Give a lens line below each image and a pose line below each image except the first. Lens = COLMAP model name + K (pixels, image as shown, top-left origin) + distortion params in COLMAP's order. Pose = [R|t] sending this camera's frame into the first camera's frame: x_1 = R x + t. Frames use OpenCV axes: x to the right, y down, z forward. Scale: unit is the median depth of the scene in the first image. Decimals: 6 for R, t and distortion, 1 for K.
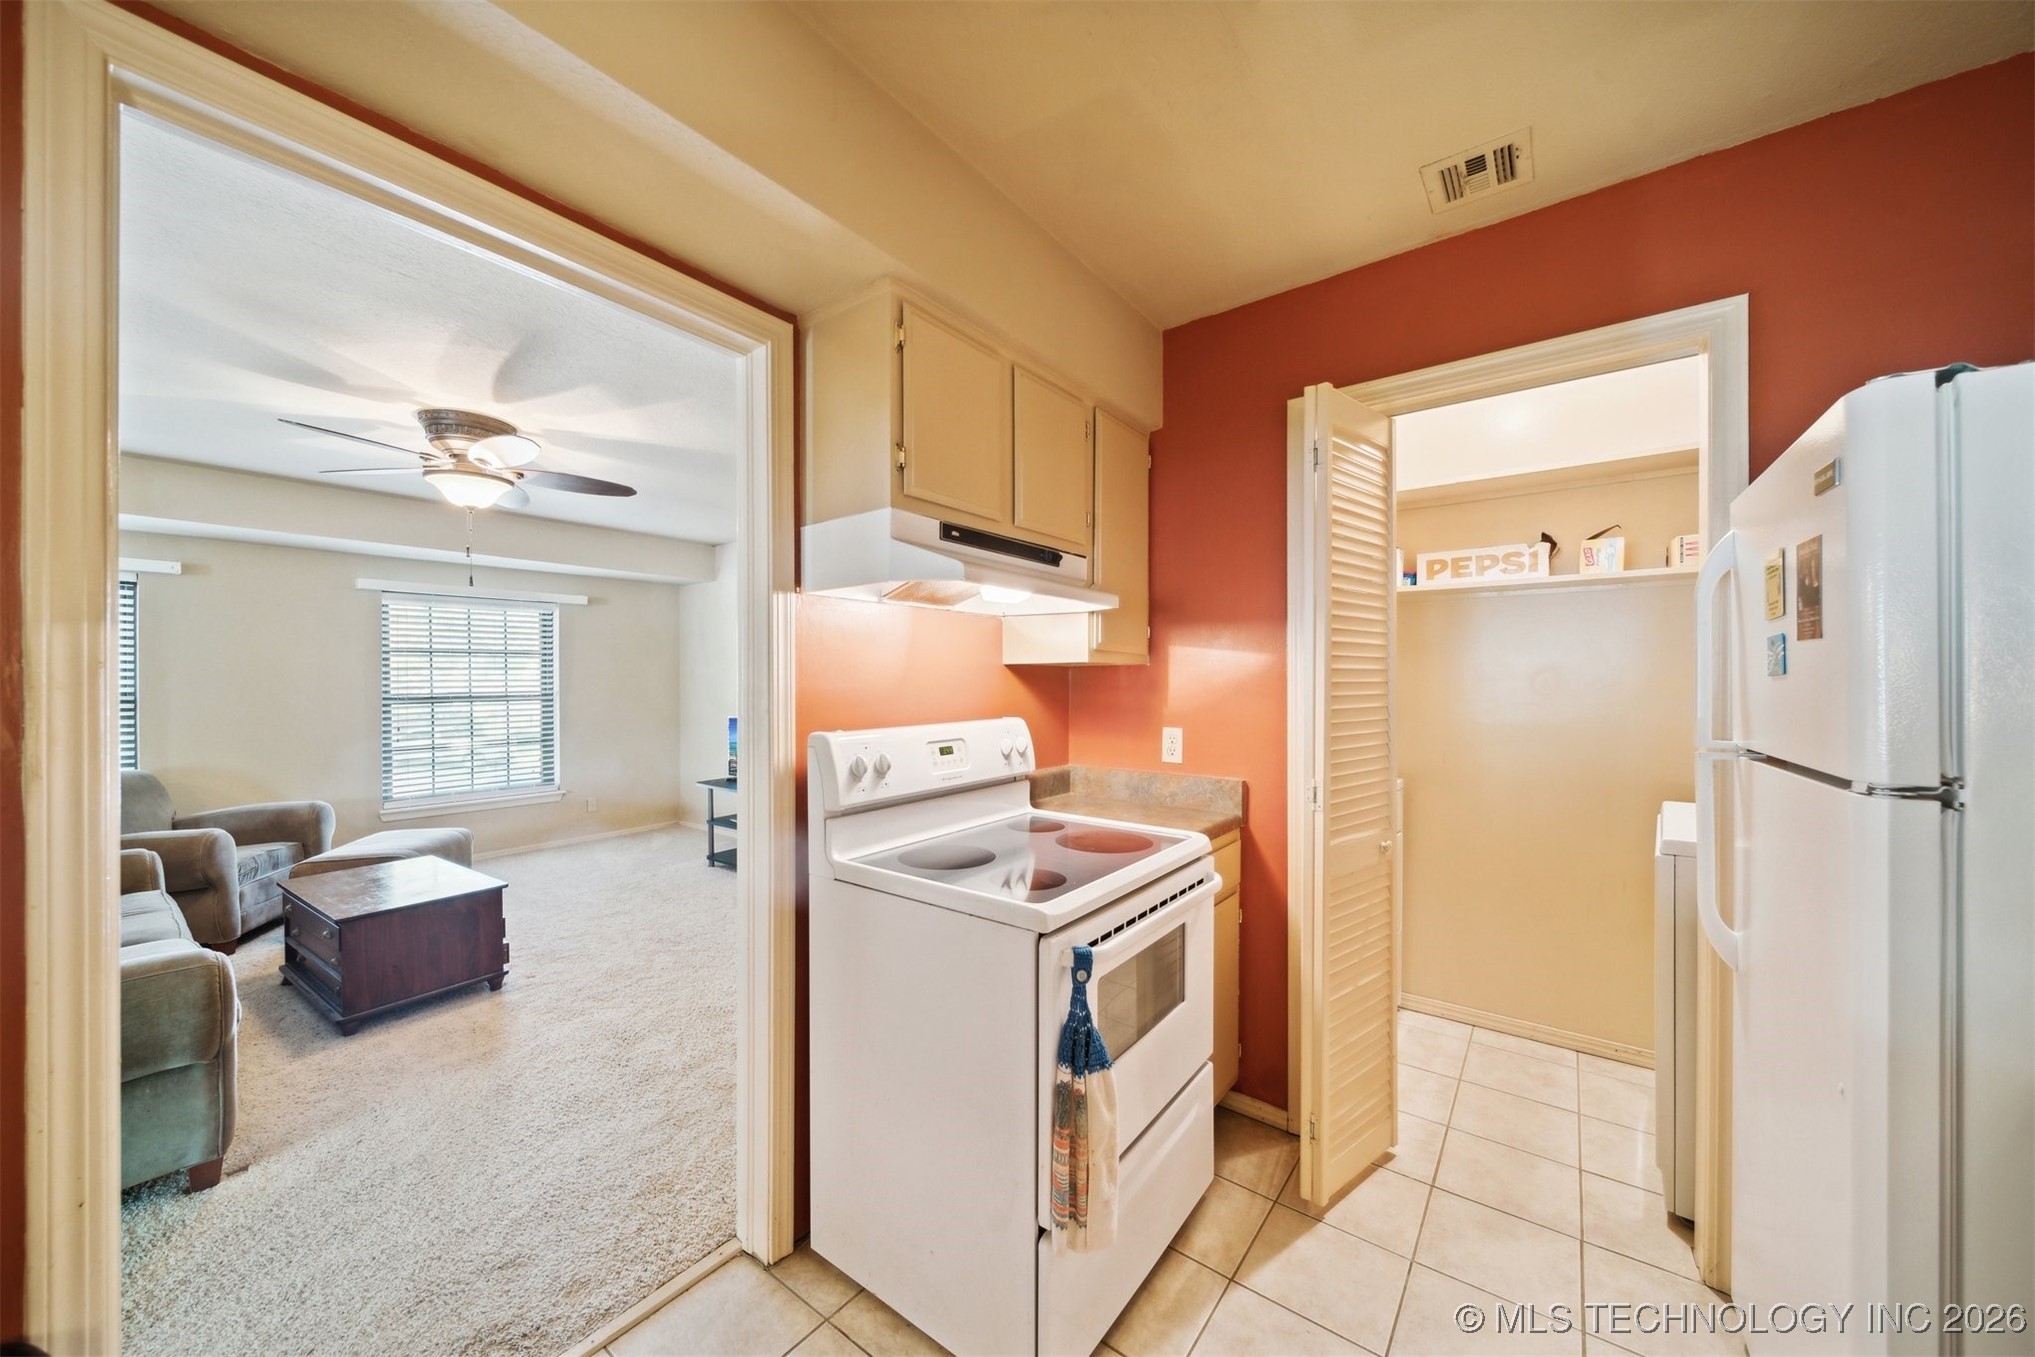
lens RADIAL K [[694.5, 0, 1019.4], [0, 694.5, 687.3], [0, 0, 1]] dist [-0.009335, -0.000095]
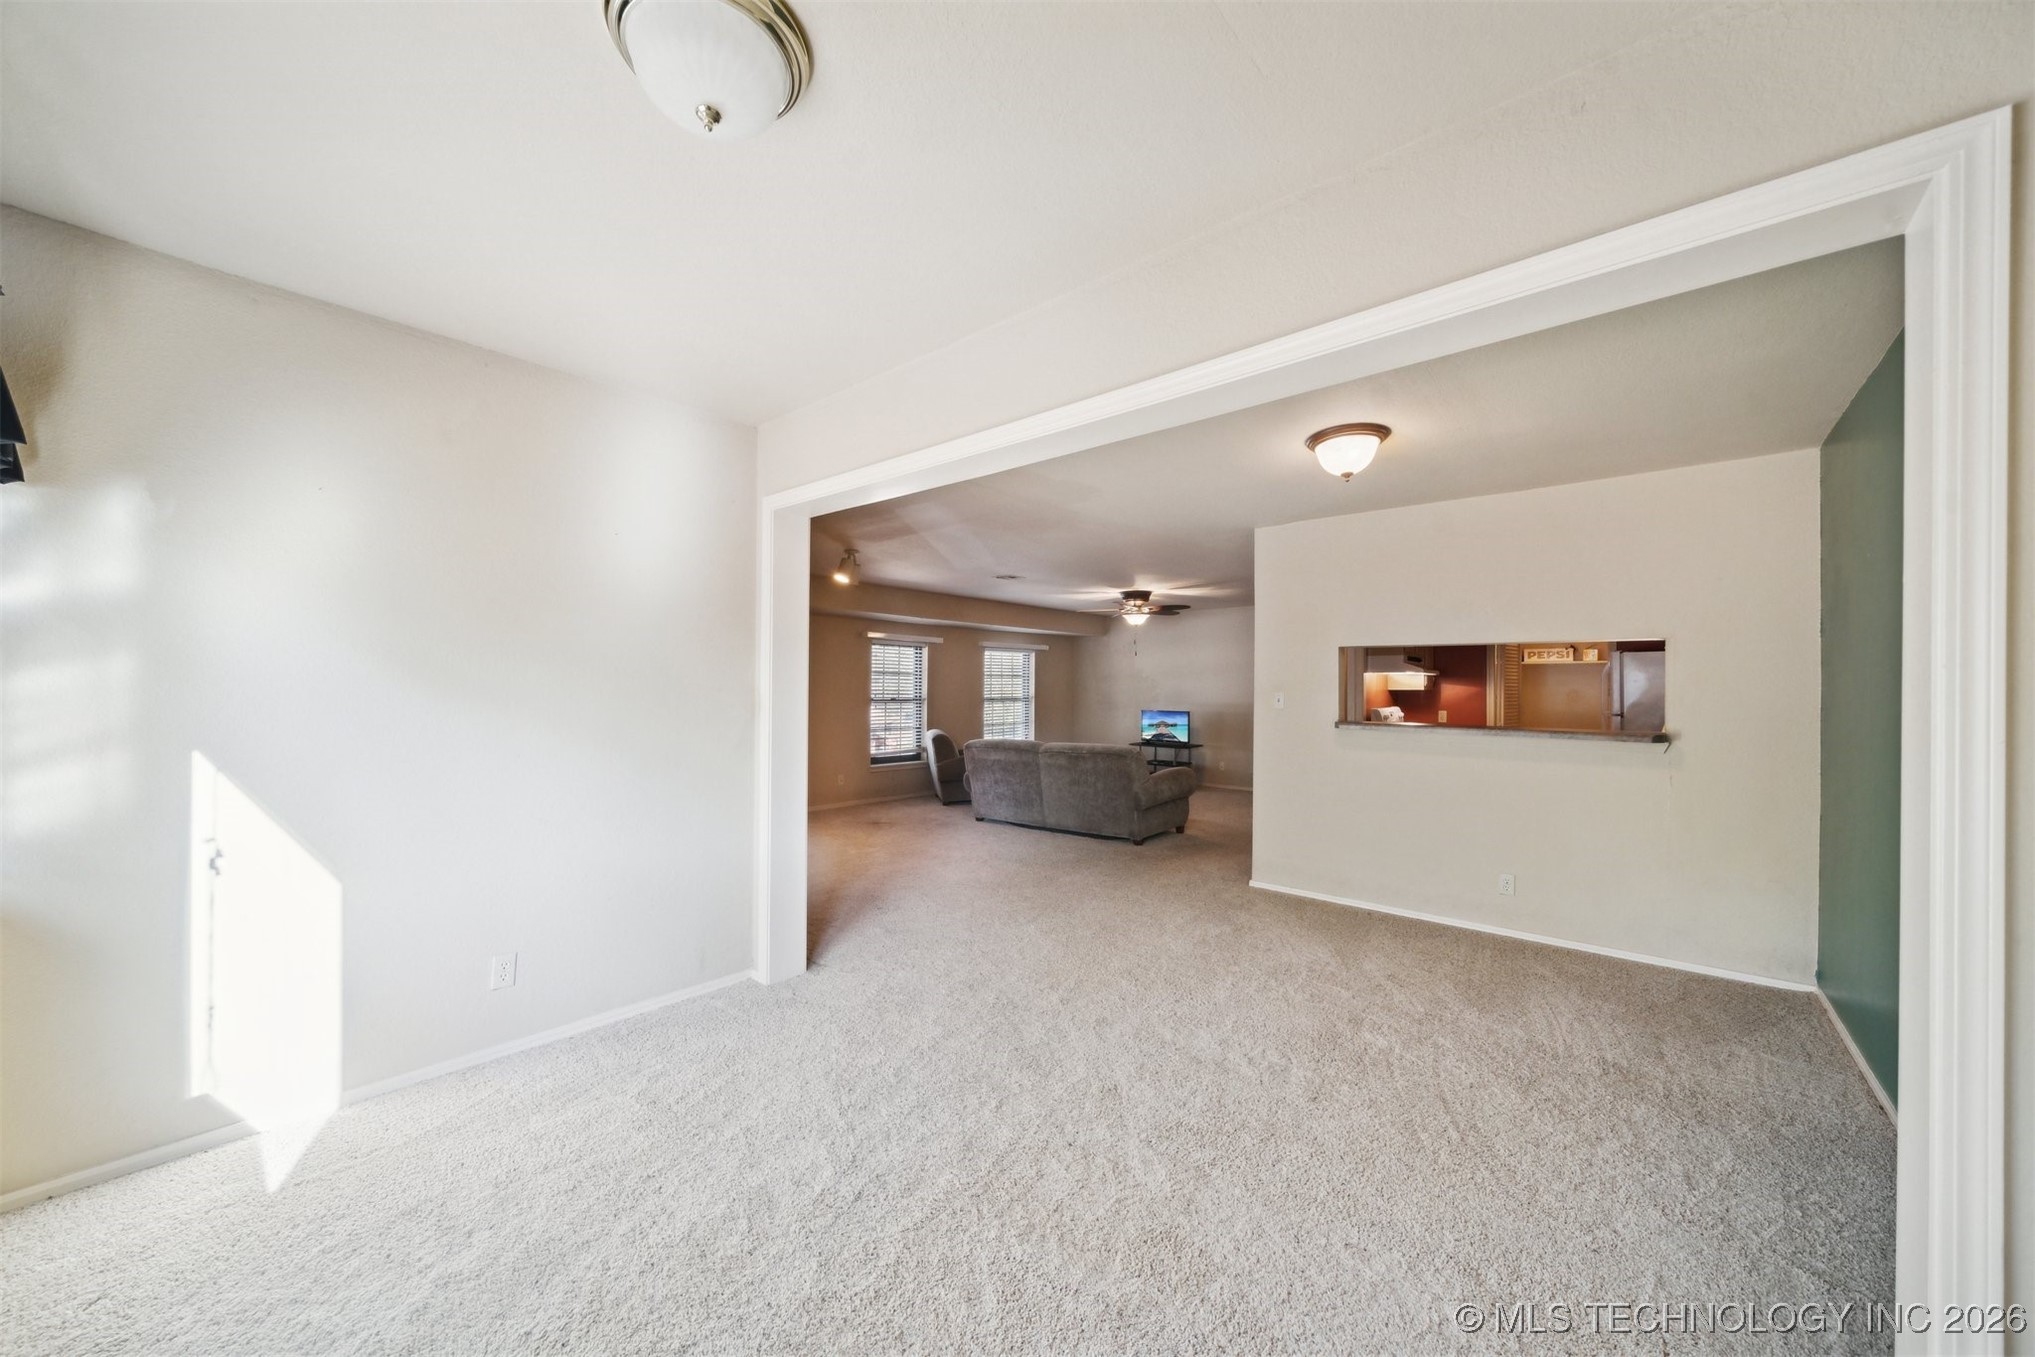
lens RADIAL K [[694.5, 0, 1019.4], [0, 694.5, 687.3], [0, 0, 1]] dist [-0.009335, -0.000095]
pose [[0.998220, 0.010326, -0.058733, -0.693062], [-0.011185, 0.999835, -0.014322, 0.010251], [0.058576, 0.014953, 0.998171, -1.016630]]
